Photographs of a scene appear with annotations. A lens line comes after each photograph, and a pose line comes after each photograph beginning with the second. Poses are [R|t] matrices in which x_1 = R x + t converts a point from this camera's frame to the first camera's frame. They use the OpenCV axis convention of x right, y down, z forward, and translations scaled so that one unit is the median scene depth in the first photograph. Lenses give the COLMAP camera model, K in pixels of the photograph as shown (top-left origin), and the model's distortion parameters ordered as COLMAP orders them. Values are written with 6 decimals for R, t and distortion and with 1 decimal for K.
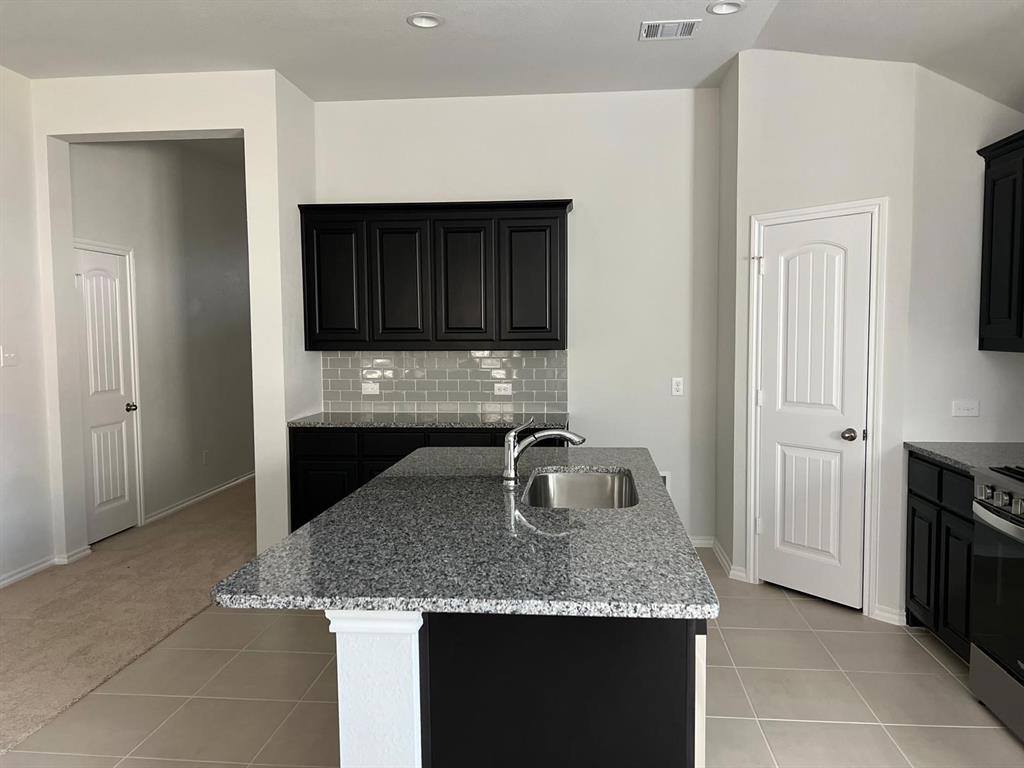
lens RADIAL K [[757.6, 0, 512.8], [0, 757.6, 381.4], [0, 0, 1]] dist [0.042930, -0.037871]
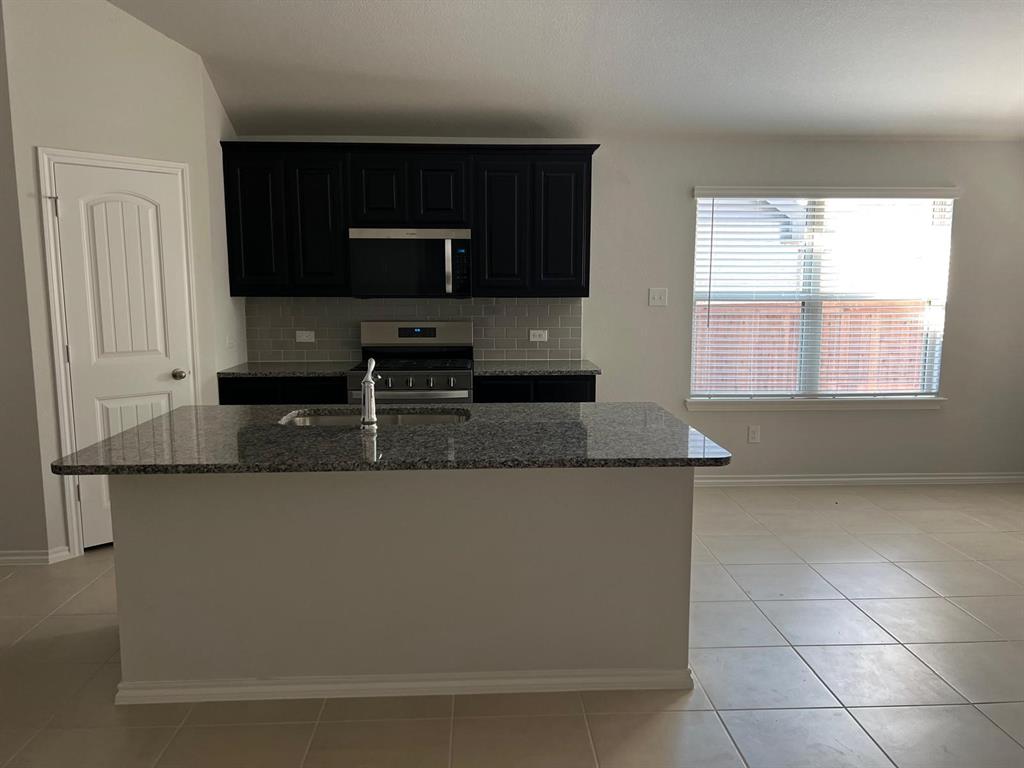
lens RADIAL K [[757.6, 0, 505.6], [0, 757.6, 390.8], [0, 0, 1]] dist [0.042930, -0.037871]
pose [[-0.152847, -0.137119, 0.978691, -0.722870], [0.072405, 0.986112, 0.149466, -0.037946], [-0.985594, 0.093708, -0.140796, 0.678446]]
